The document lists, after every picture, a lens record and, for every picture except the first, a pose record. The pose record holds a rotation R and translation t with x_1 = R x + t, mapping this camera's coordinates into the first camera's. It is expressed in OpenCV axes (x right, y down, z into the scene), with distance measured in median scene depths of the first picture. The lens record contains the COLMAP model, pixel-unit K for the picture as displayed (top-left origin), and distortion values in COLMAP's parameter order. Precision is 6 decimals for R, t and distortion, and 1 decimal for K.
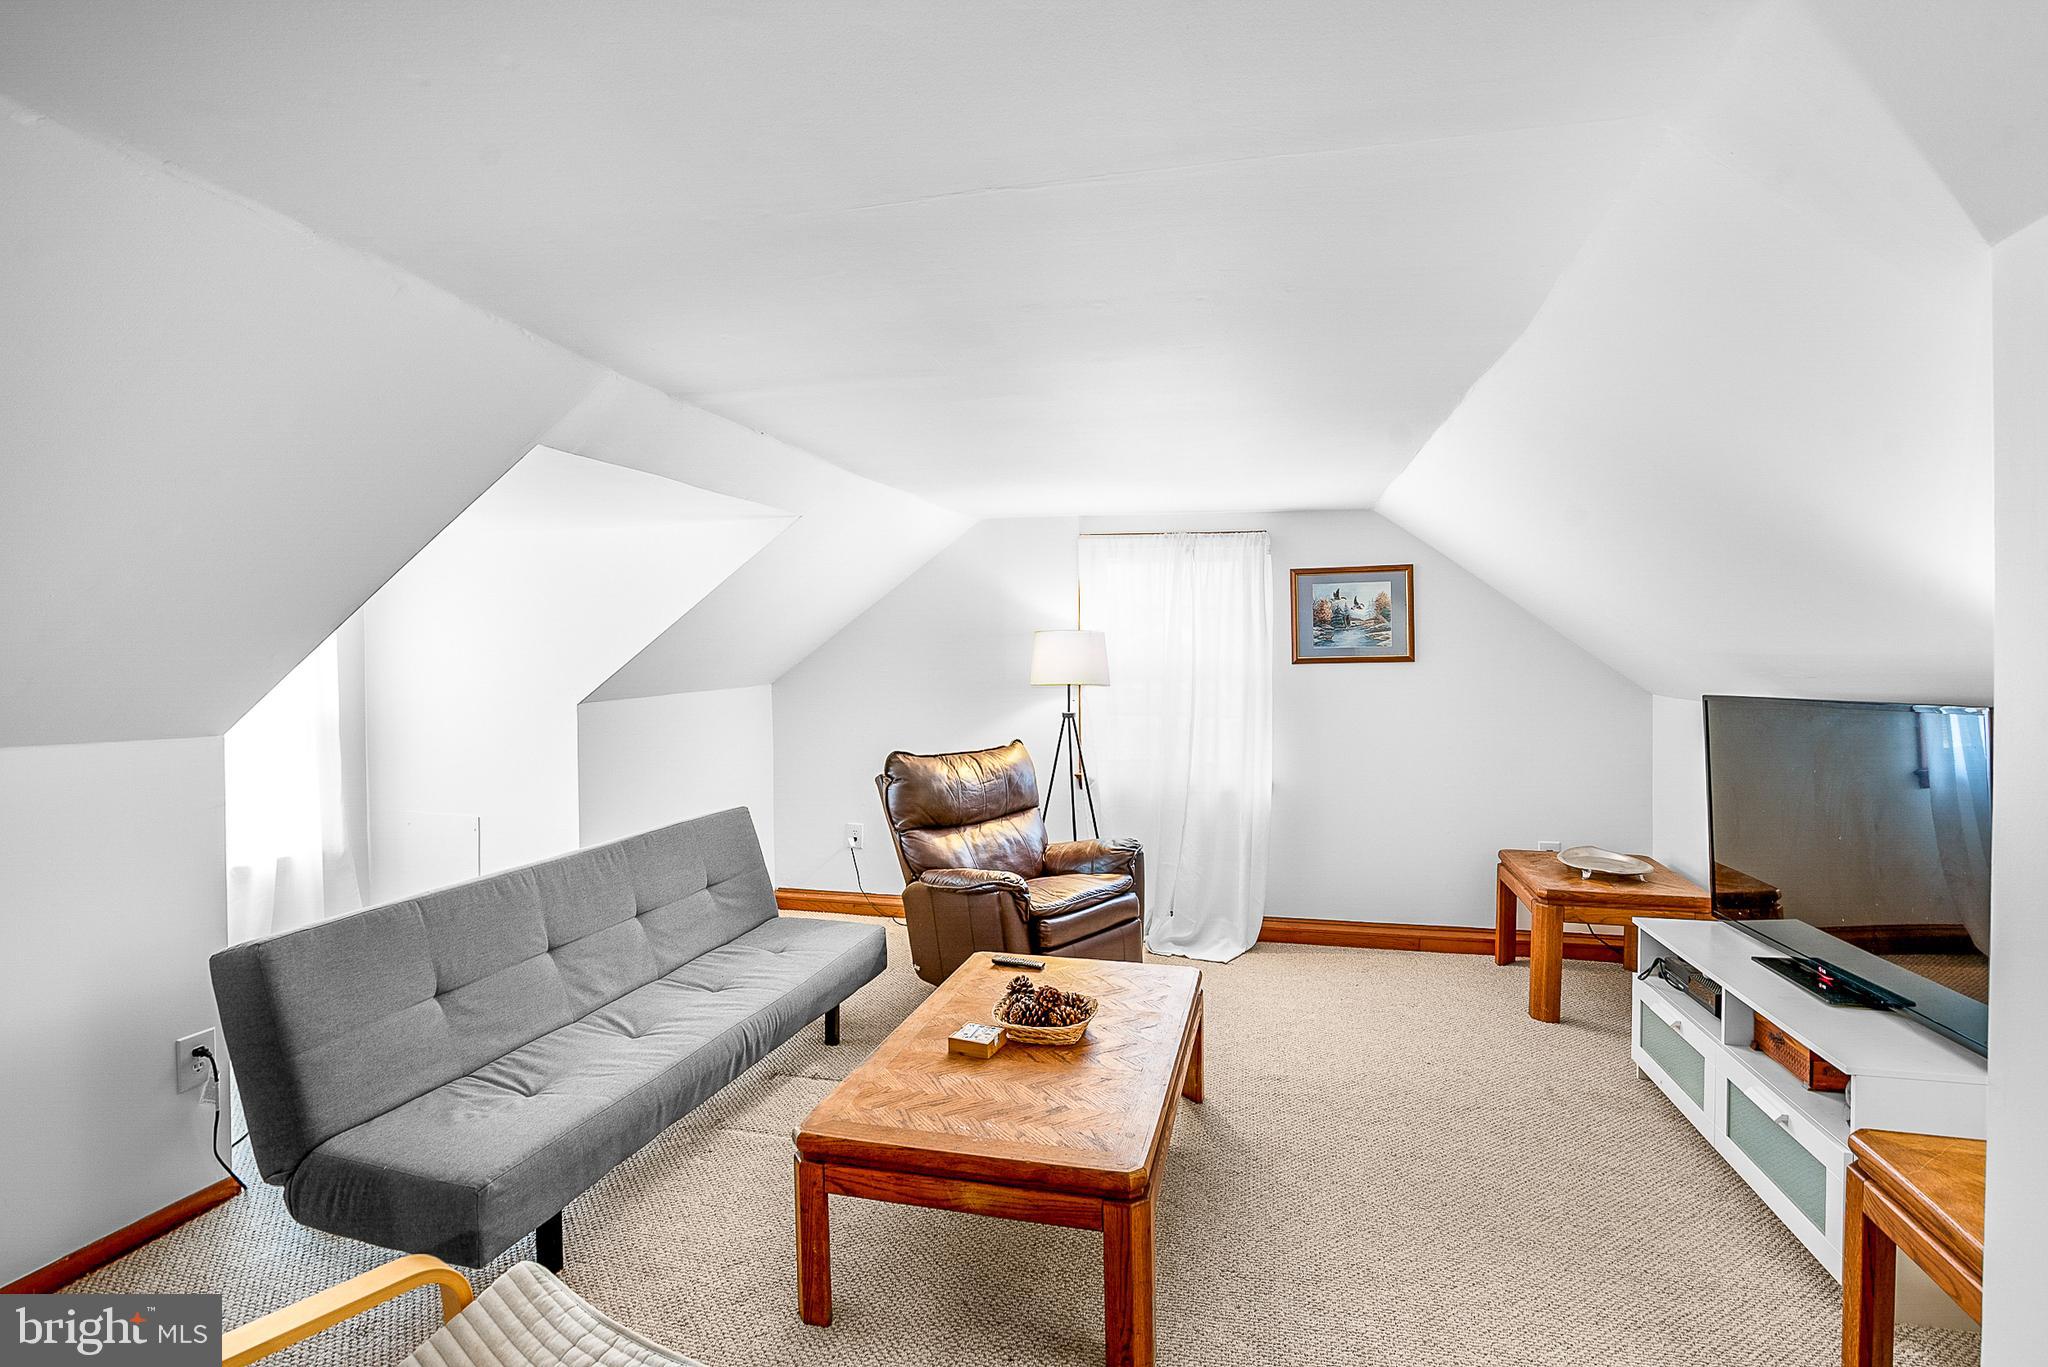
lens RADIAL K [[943.8, 0, 1023.7], [0, 943.8, 674.0], [0, 0, 1]] dist [-0.020607, 0.000339]
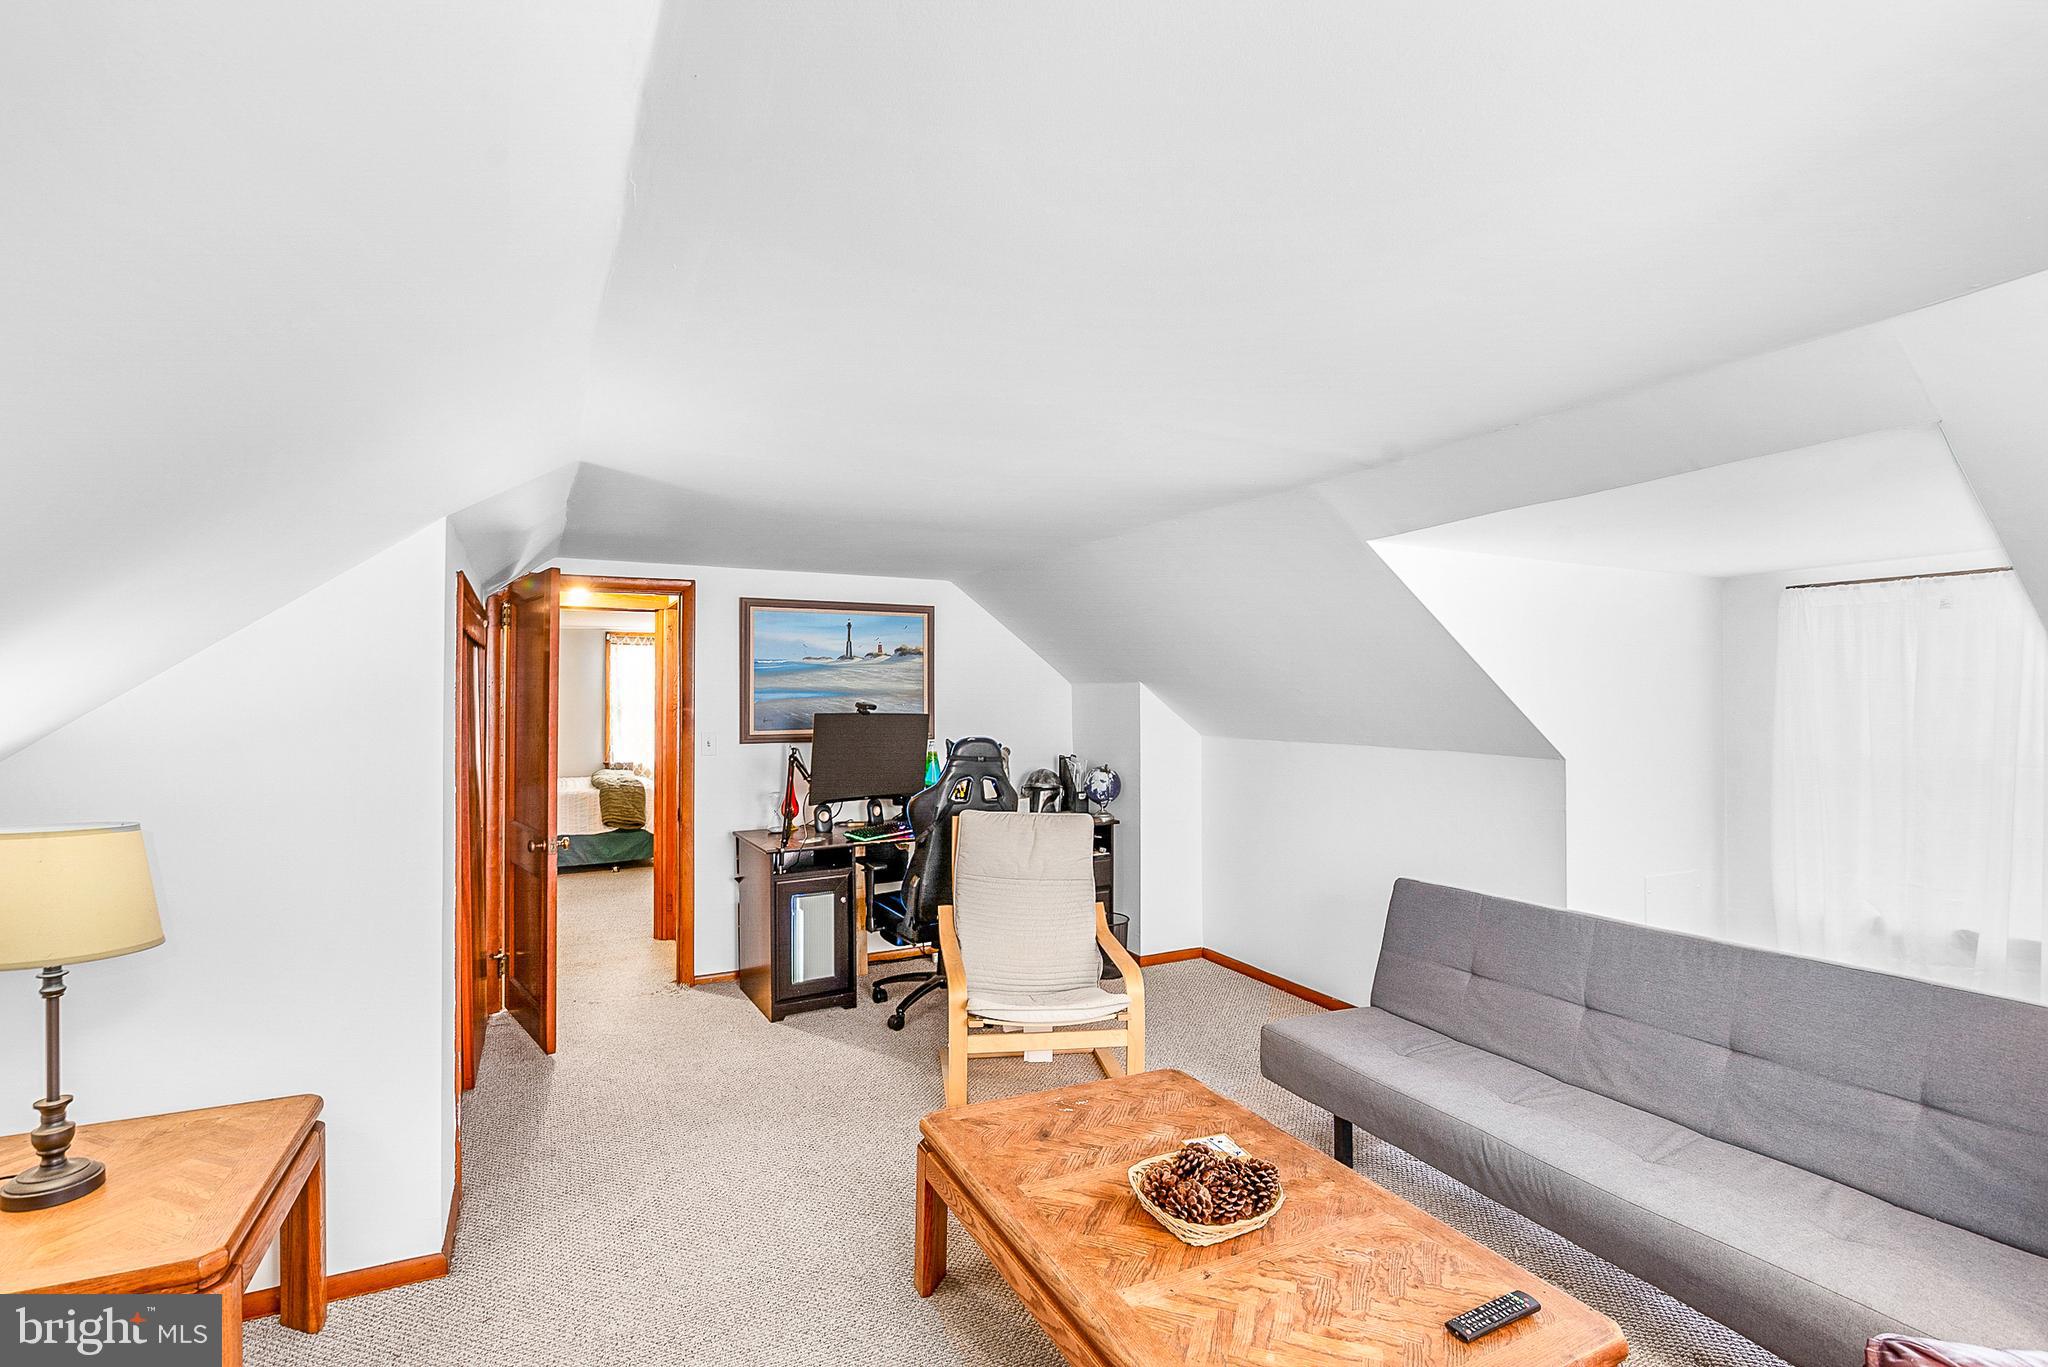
lens RADIAL K [[943.8, 0, 1023.7], [0, 943.8, 686.0], [0, 0, 1]] dist [-0.020607, 0.000339]
pose [[-0.751315, -0.002783, -0.659937, 0.560835], [-0.002036, 0.999996, -0.001899, -0.033164], [0.659940, -0.000083, -0.751318, 1.319445]]
